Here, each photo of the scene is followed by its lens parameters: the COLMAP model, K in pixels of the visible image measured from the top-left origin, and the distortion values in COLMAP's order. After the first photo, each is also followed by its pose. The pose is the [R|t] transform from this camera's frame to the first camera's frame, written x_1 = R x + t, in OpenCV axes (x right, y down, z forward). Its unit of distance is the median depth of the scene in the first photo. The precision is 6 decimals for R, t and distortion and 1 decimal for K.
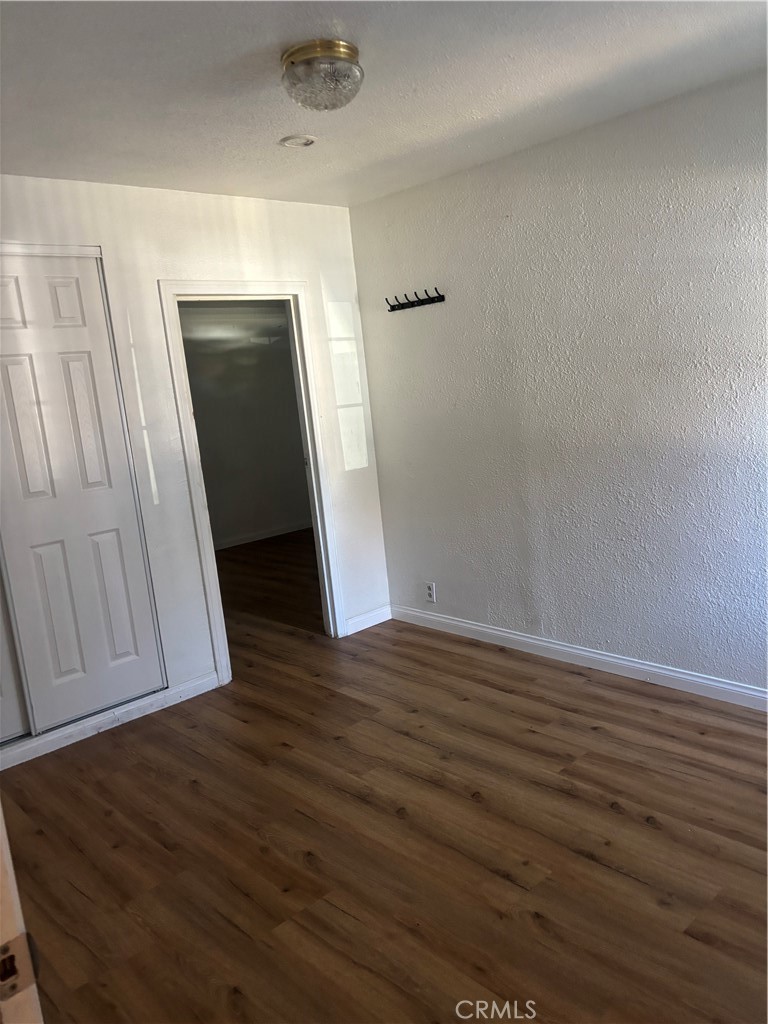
lens RADIAL K [[773.5, 0, 378.6], [0, 773.5, 507.1], [0, 0, 1]] dist [0.050952, -0.056996]
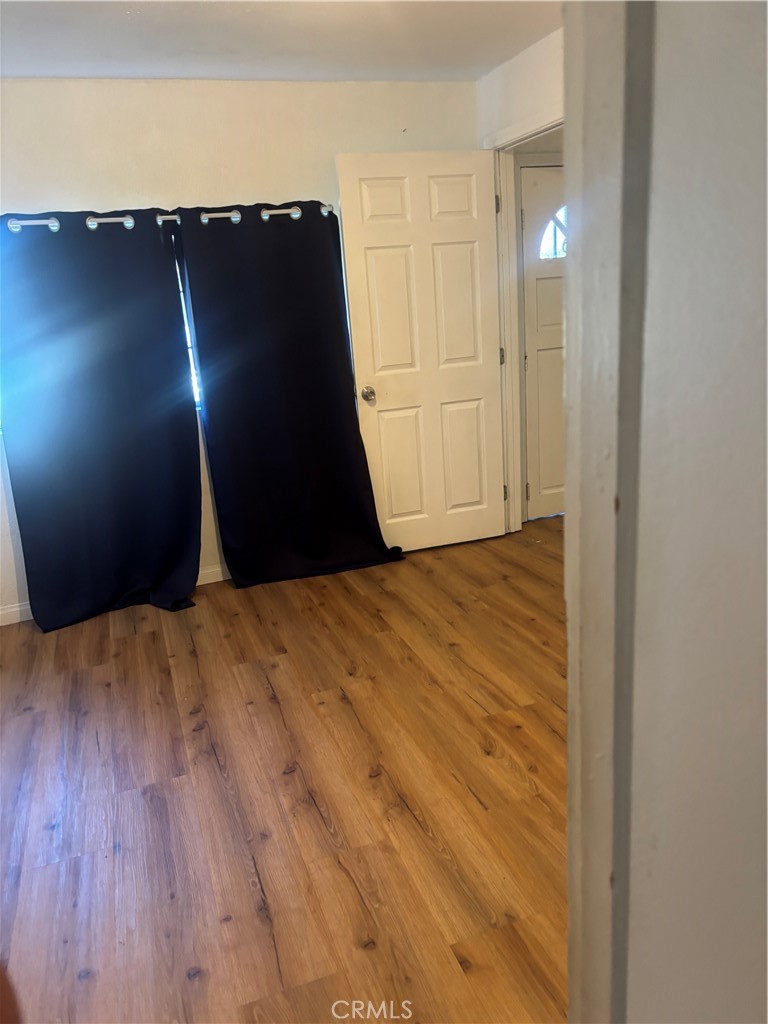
lens RADIAL K [[773.5, 0, 383.5], [0, 773.5, 514.2], [0, 0, 1]] dist [0.050952, -0.056996]
pose [[-0.902812, 0.054278, 0.426597, -0.397501], [0.228069, 0.901433, 0.367972, -0.213030], [-0.364575, 0.429503, -0.826203, 1.700717]]
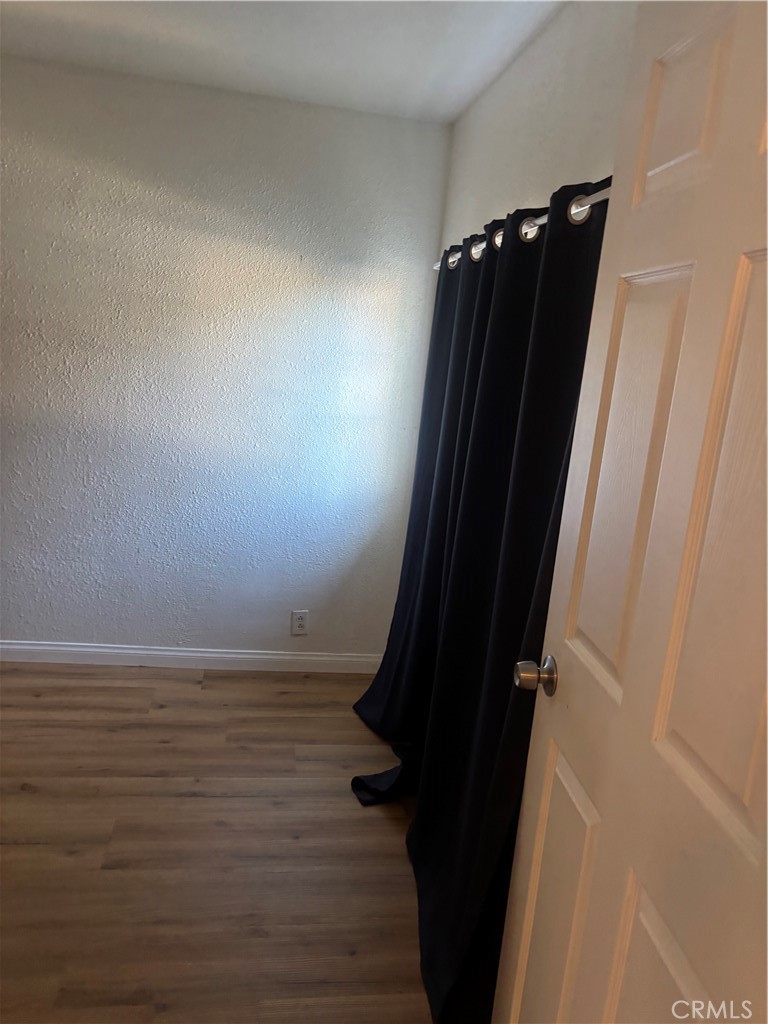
lens RADIAL K [[773.5, 0, 384.2], [0, 773.5, 512.5], [0, 0, 1]] dist [0.050952, -0.056996]
pose [[0.543157, -0.025785, 0.839235, -0.236176], [-0.014796, 0.999079, 0.040272, -0.000609], [-0.839501, -0.034291, 0.542275, 0.076305]]
